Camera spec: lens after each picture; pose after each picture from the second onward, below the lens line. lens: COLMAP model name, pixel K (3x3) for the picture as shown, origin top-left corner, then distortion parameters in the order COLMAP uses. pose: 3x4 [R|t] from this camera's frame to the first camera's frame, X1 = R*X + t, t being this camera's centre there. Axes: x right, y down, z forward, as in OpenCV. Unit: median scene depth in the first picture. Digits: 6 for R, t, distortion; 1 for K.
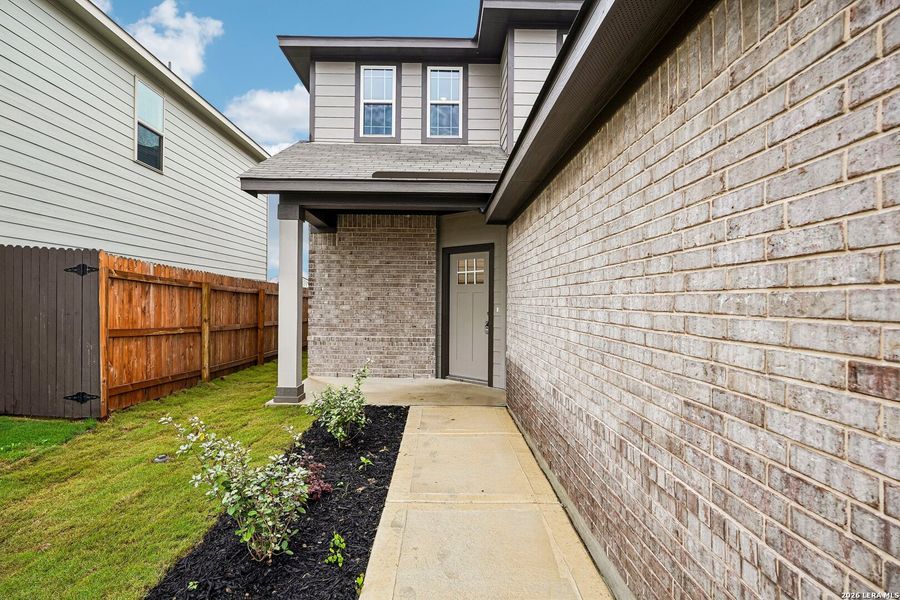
lens RADIAL K [[453.7, 0, 450.7], [0, 453.7, 290.2], [0, 0, 1]] dist [0.002126, 0.000393]
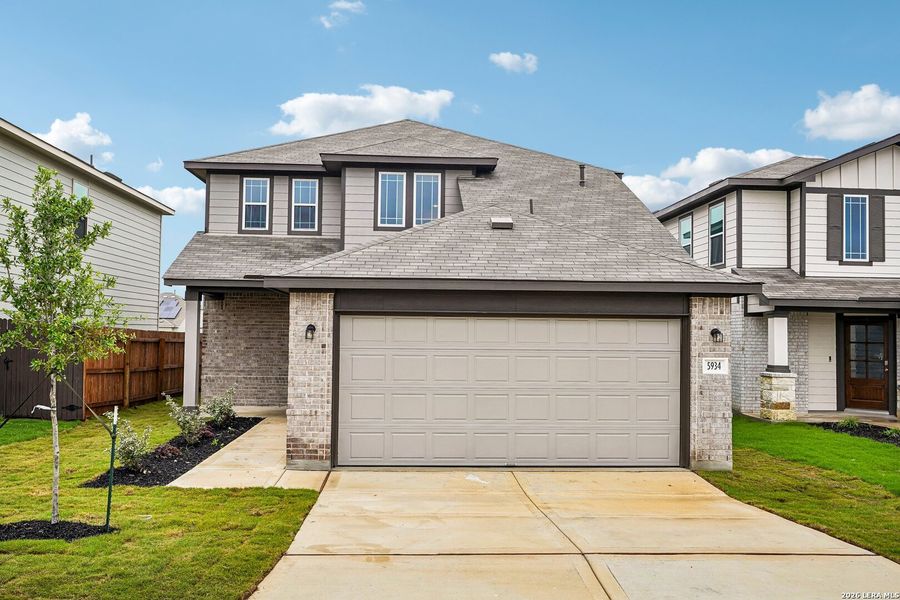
lens RADIAL K [[645.8, 0, 410.4], [0, 645.8, 297.9], [0, 0, 1]] dist [0.007600, 0.001356]
pose [[0.999823, 0.005424, 0.018035, 0.277003], [-0.004725, 0.999244, -0.038600, -0.060231], [-0.018231, 0.038508, 0.999092, -0.963456]]
